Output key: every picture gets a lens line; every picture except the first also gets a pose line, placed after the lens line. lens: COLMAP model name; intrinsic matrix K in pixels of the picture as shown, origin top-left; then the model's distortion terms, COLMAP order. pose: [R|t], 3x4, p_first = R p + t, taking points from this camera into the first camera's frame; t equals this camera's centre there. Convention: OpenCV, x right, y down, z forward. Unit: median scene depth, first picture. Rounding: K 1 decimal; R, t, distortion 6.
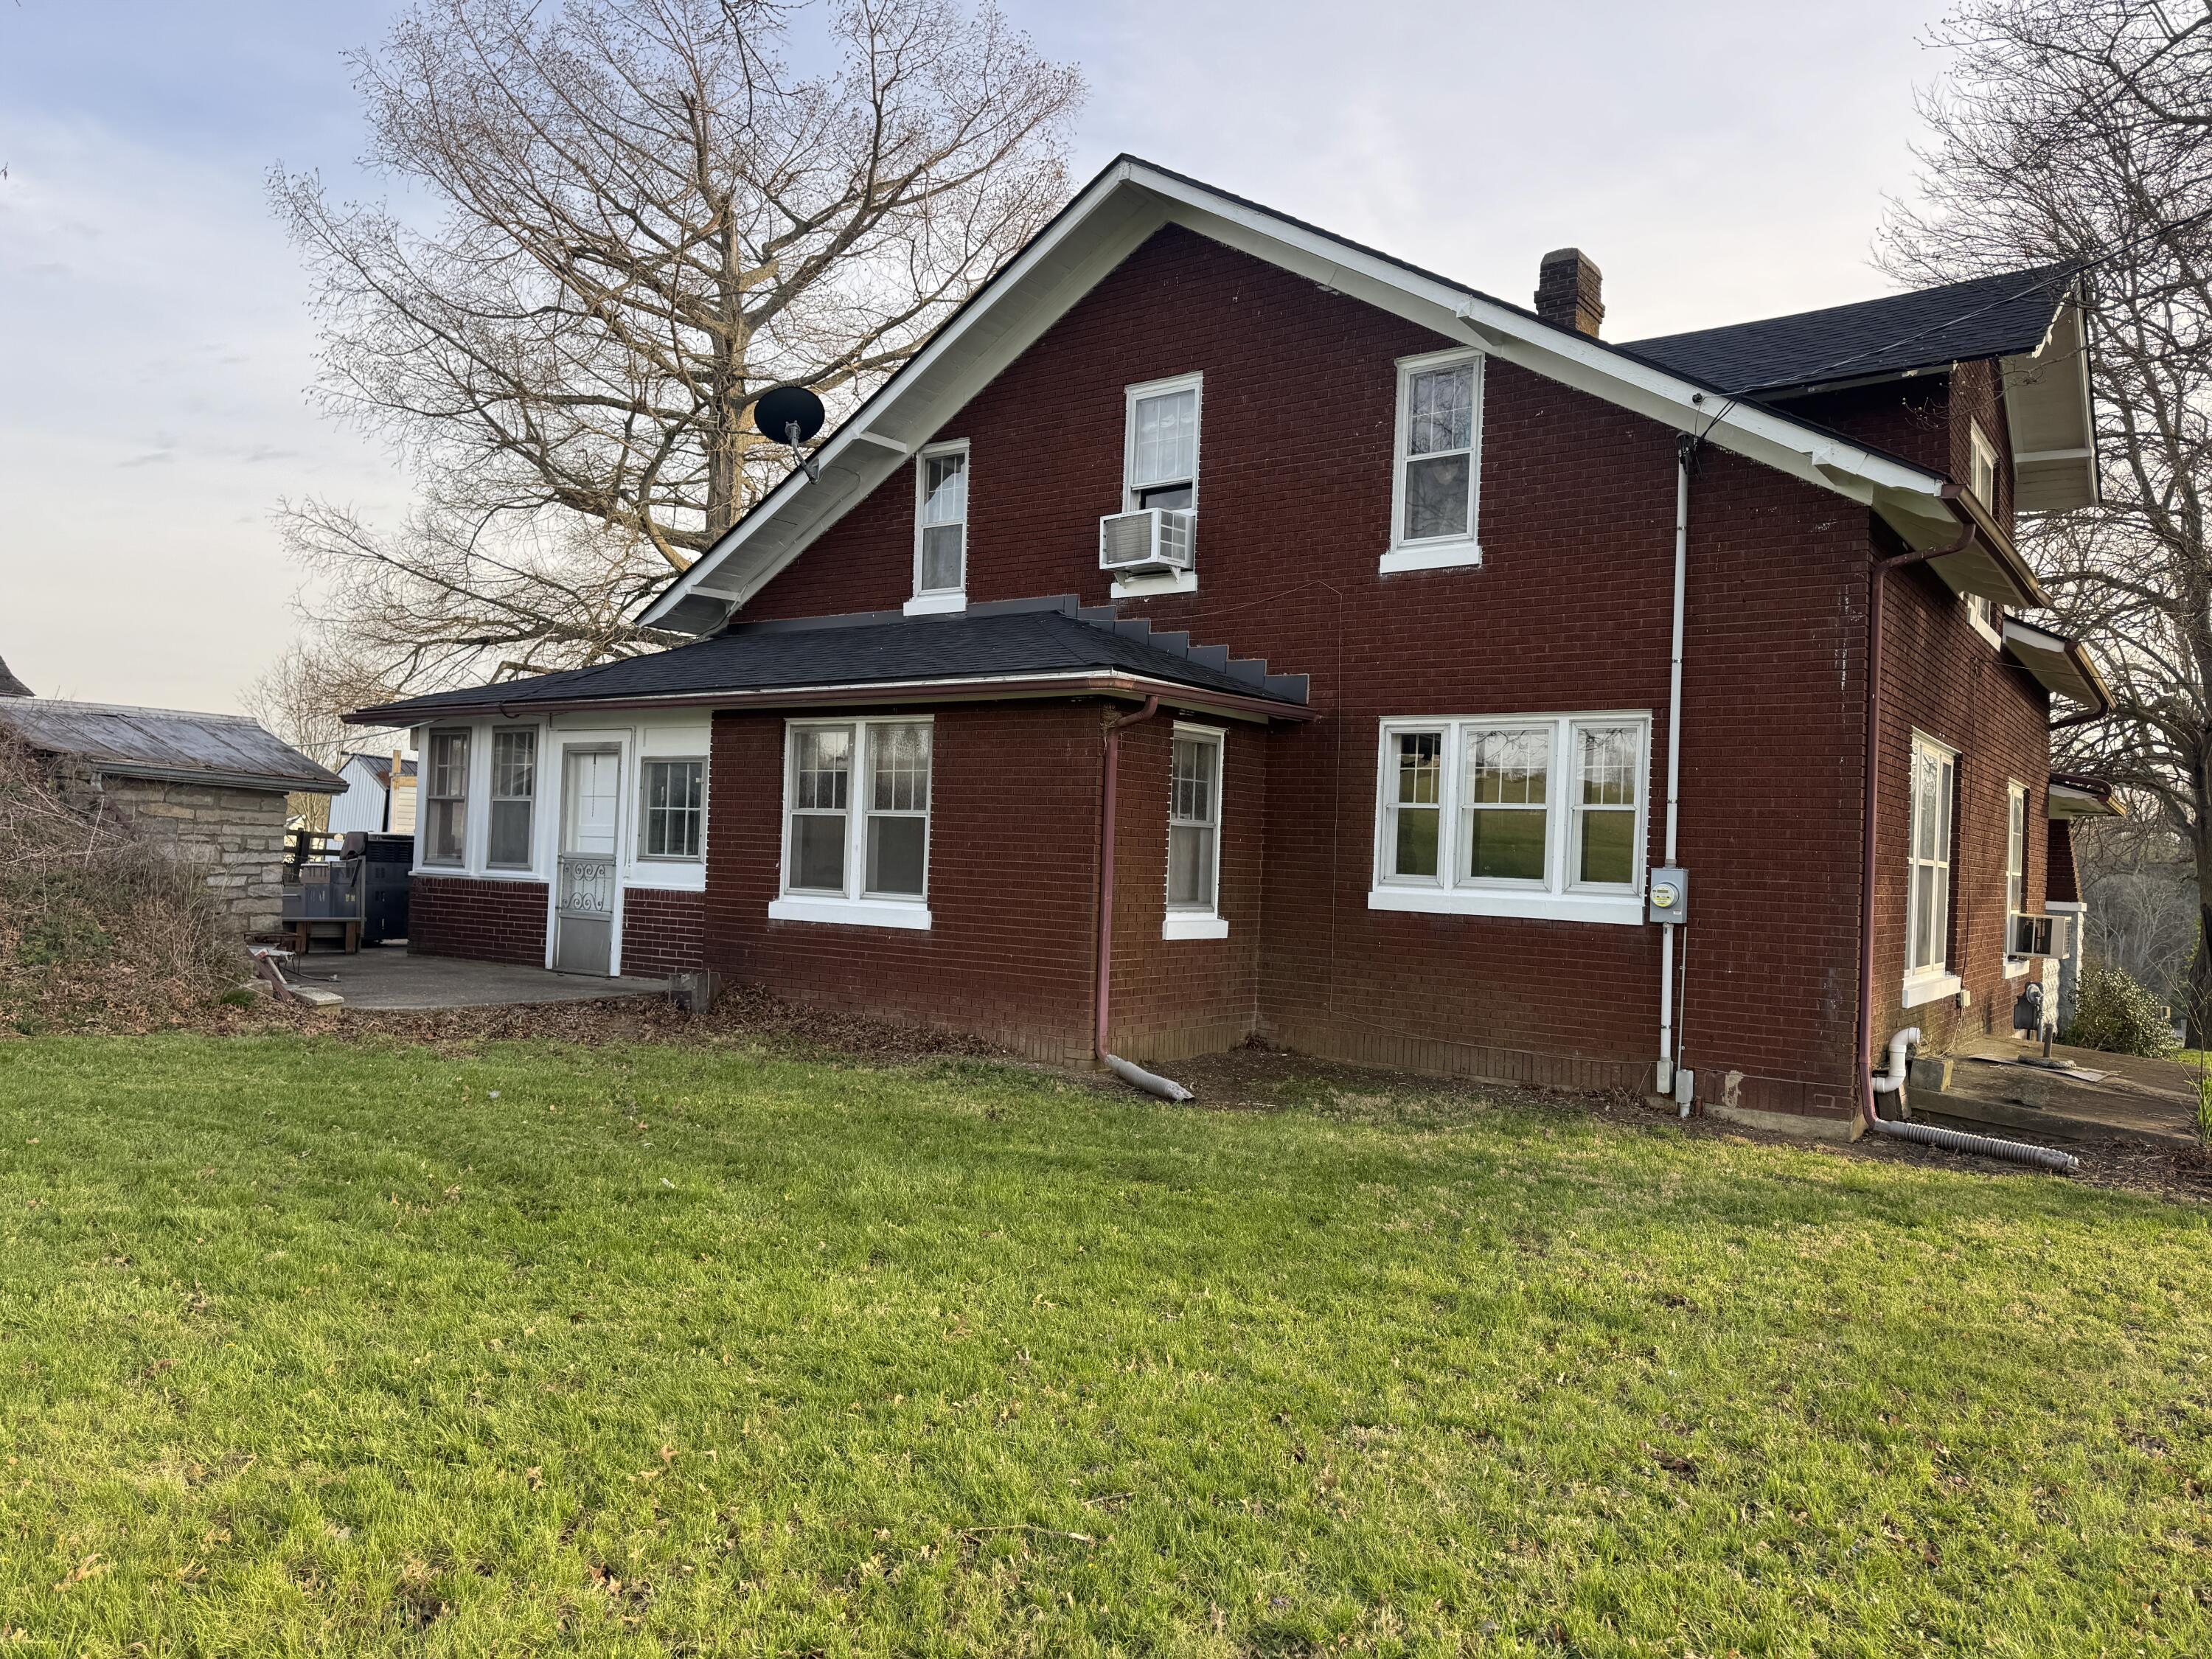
lens RADIAL K [[1568.9, 0, 1106.0], [0, 1568.9, 829.5], [0, 0, 1]] dist [0.107911, -0.090628]
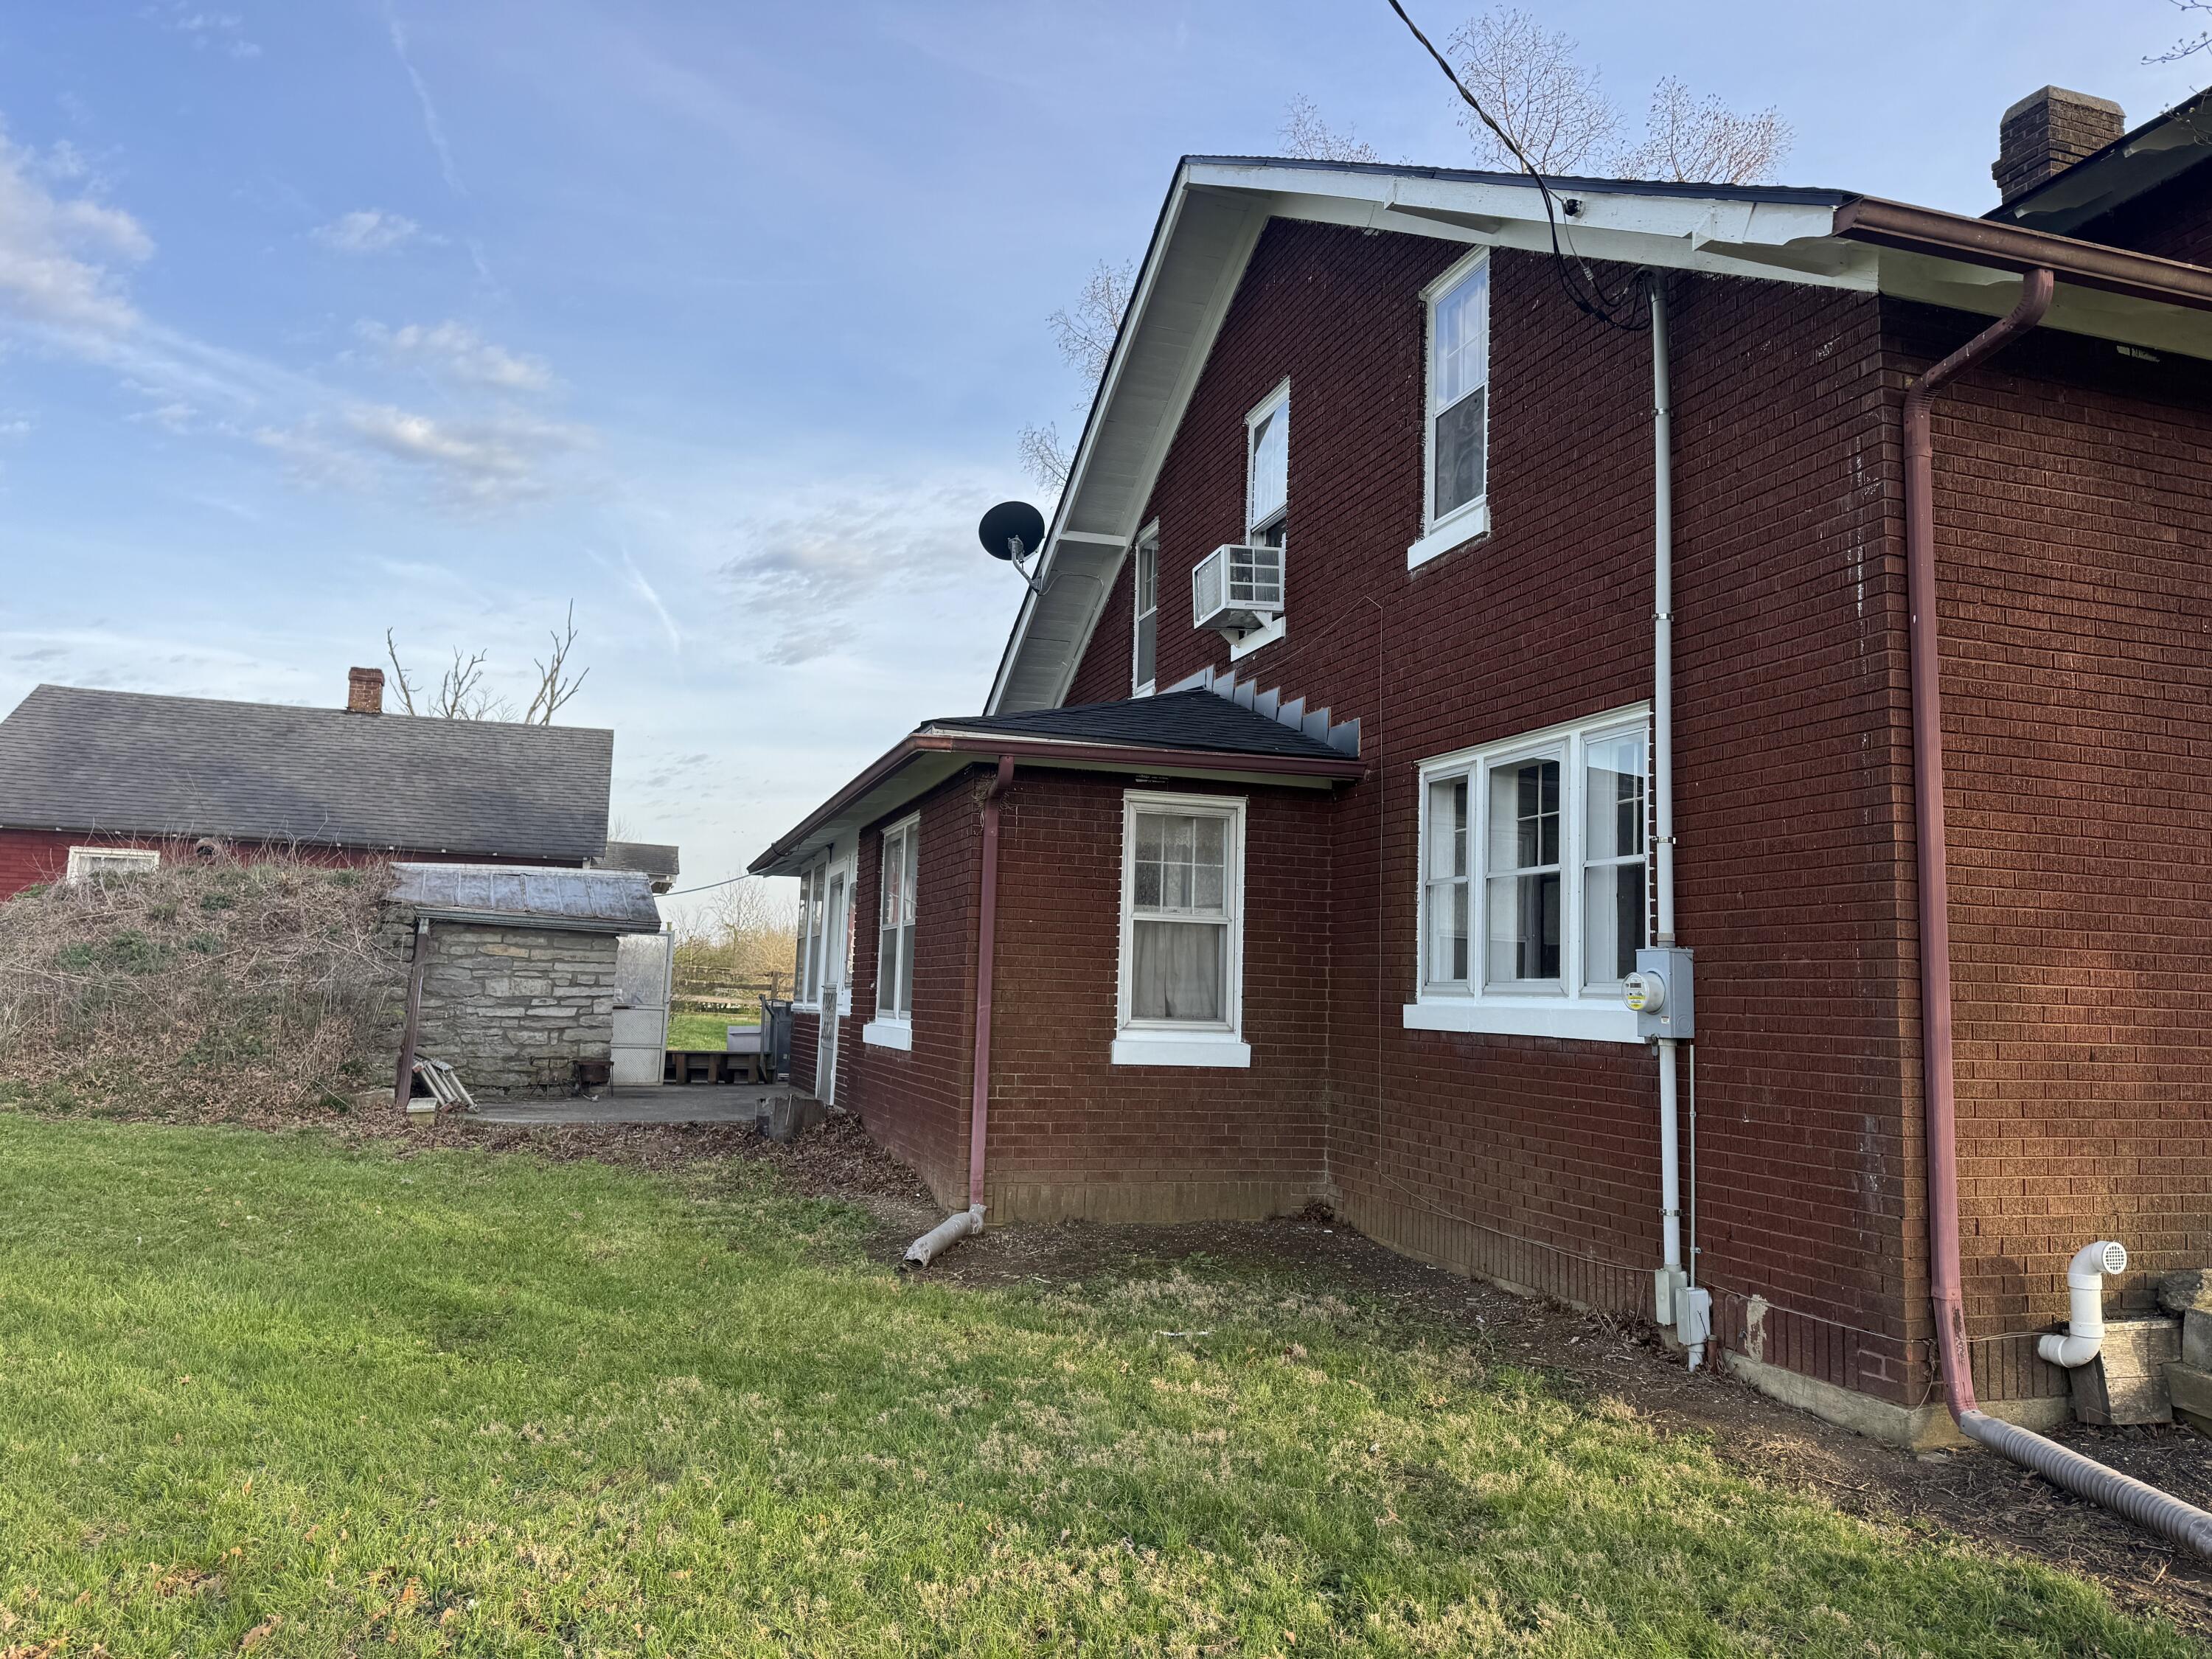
lens RADIAL K [[1568.9, 0, 1106.0], [0, 1568.9, 829.5], [0, 0, 1]] dist [0.107911, -0.090628]
pose [[0.807775, -0.076725, -0.584476, 0.490688], [0.008288, 0.992874, -0.118881, 0.045353], [0.589433, 0.091185, 0.802655, 0.338283]]
